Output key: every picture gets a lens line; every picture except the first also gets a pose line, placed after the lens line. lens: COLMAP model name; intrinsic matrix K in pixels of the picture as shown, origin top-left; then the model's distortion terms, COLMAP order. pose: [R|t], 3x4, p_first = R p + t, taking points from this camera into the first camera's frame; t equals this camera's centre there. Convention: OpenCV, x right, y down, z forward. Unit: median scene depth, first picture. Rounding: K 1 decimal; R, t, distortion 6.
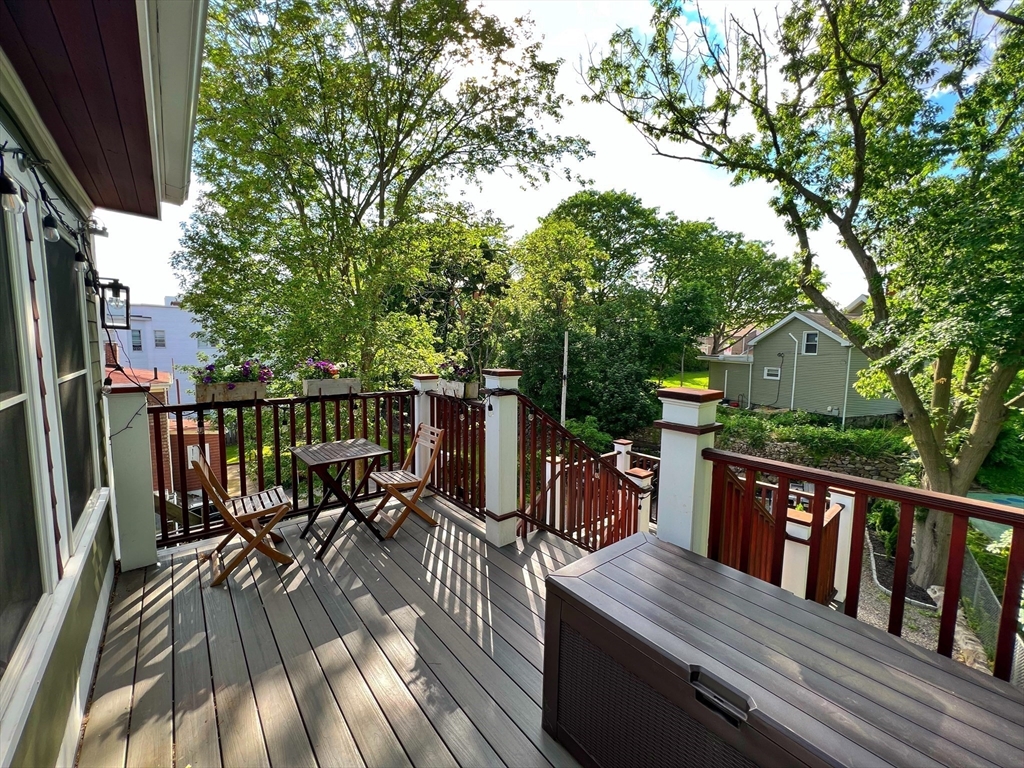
lens RADIAL K [[411.2, 0, 508.6], [0, 411.2, 382.0], [0, 0, 1]] dist [0.000769, 0.000852]
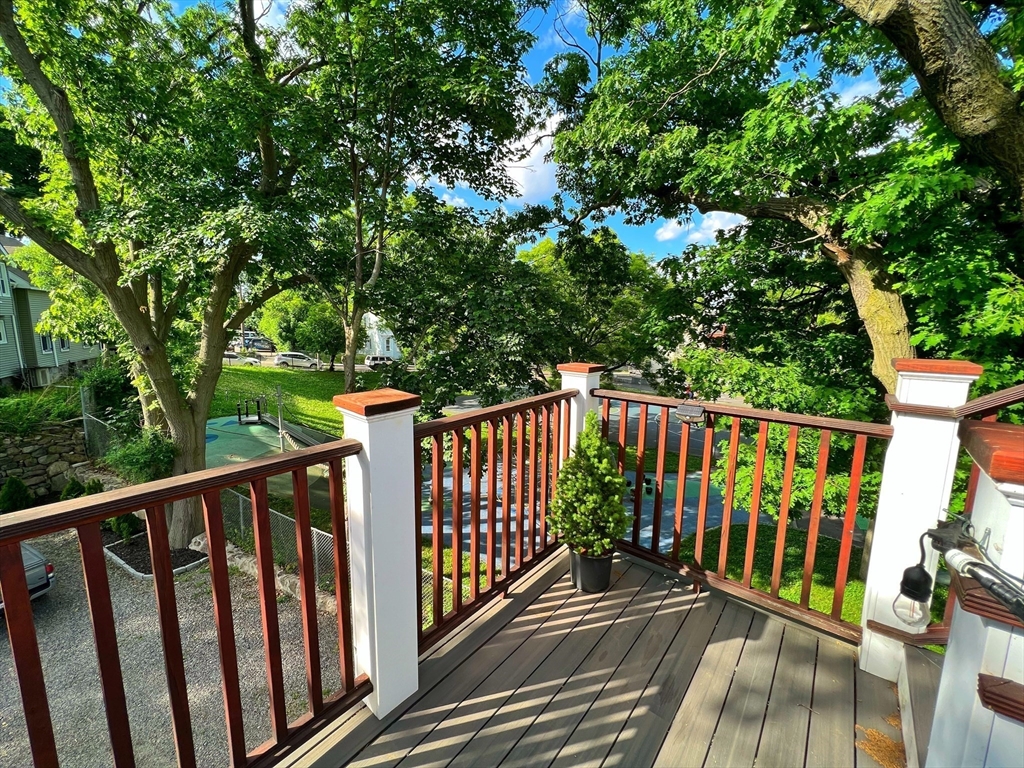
lens RADIAL K [[411.2, 0, 508.9], [0, 411.2, 381.9], [0, 0, 1]] dist [0.000769, 0.000852]
pose [[-0.173257, -0.153518, 0.972838, 0.052033], [0.080076, 0.982311, 0.169274, 0.036067], [-0.981616, 0.107229, -0.157899, 0.253014]]
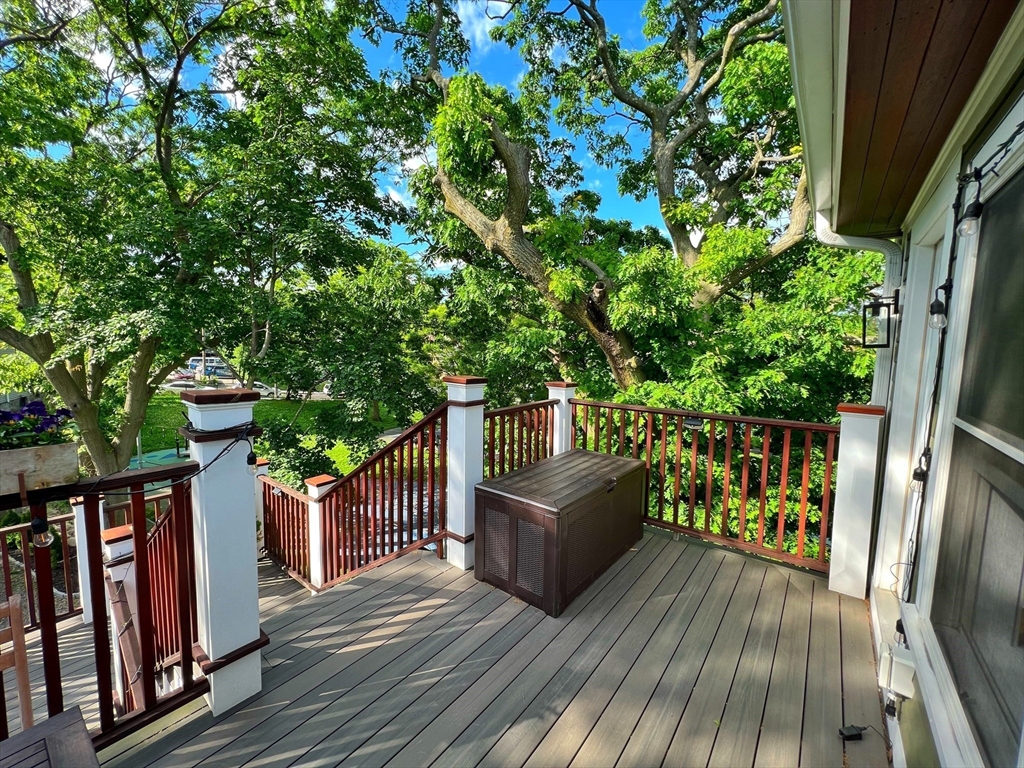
lens RADIAL K [[411.2, 0, 510.4], [0, 411.2, 382.1], [0, 0, 1]] dist [0.000769, 0.000852]
pose [[-0.215130, -0.105649, 0.970854, -0.094190], [0.068552, 0.990045, 0.122928, -0.012299], [-0.974176, 0.093000, -0.205746, 0.110449]]
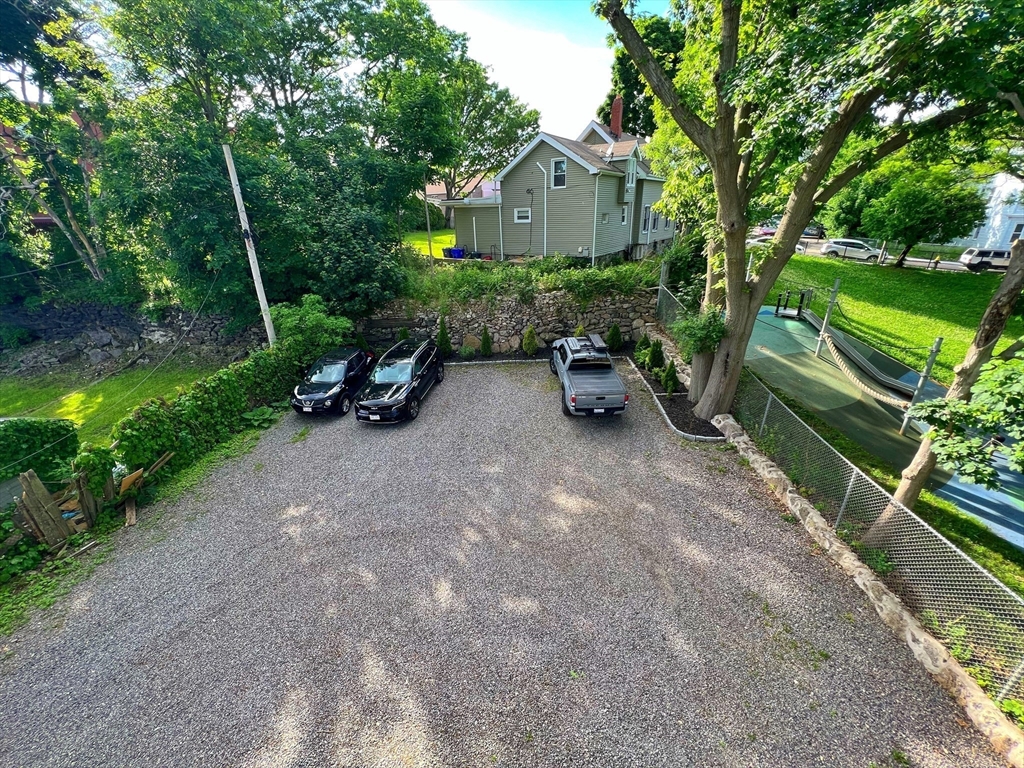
lens RADIAL K [[411.2, 0, 510.2], [0, 411.2, 380.0], [0, 0, 1]] dist [0.000769, 0.000852]
pose [[0.810937, -0.253203, 0.527512, 0.089659], [0.092034, 0.945498, 0.312351, 0.041442], [-0.577850, -0.204748, 0.790043, 0.315620]]
